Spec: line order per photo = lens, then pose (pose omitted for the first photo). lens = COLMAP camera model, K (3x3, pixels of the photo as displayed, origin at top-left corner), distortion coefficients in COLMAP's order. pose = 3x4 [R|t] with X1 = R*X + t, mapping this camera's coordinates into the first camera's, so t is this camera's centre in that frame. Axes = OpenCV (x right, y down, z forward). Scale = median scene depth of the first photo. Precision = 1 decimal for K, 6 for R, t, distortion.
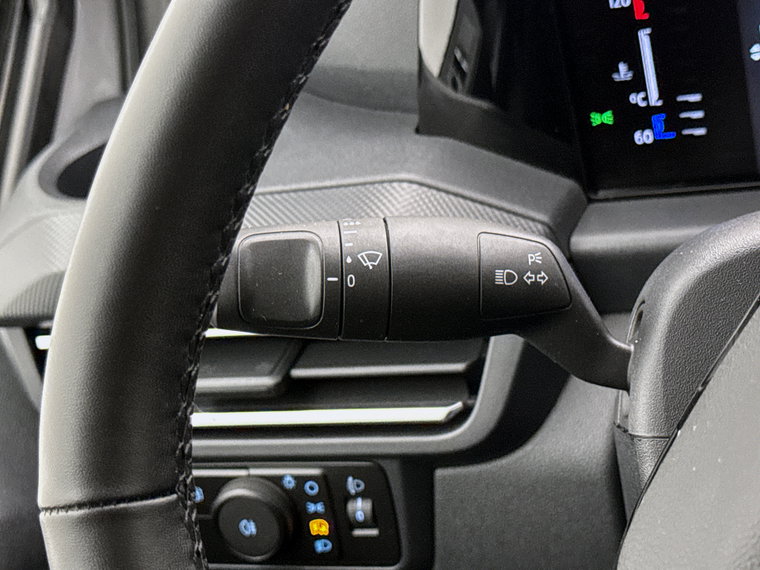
lens RADIAL K [[1562.7, 0, 380.0], [0, 1562.7, 285.0], [0, 0, 1]] dist [0.143655, 0.023988]
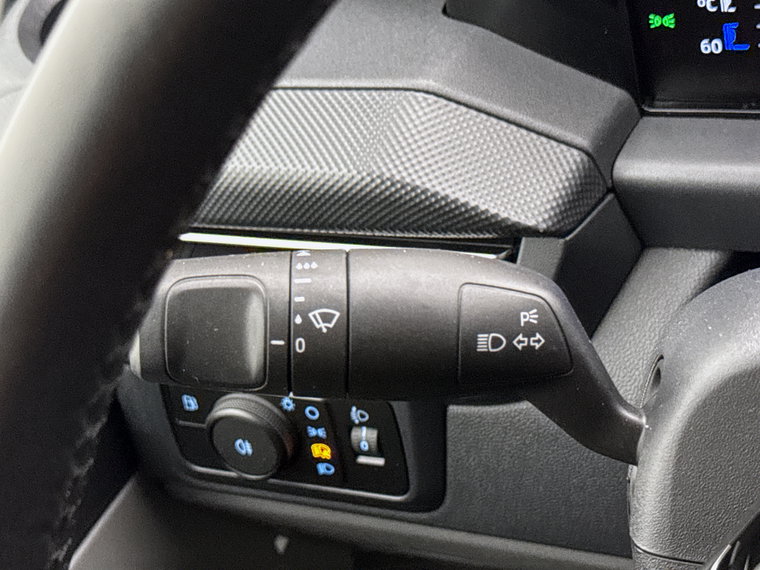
lens RADIAL K [[1562.7, 0, 380.0], [0, 1562.7, 285.0], [0, 0, 1]] dist [0.143655, 0.023988]
pose [[0.996800, 0.043350, -0.067156, 0.055709], [-0.026357, 0.971431, 0.235853, -0.164782], [0.075462, -0.233328, 0.969466, 0.153682]]
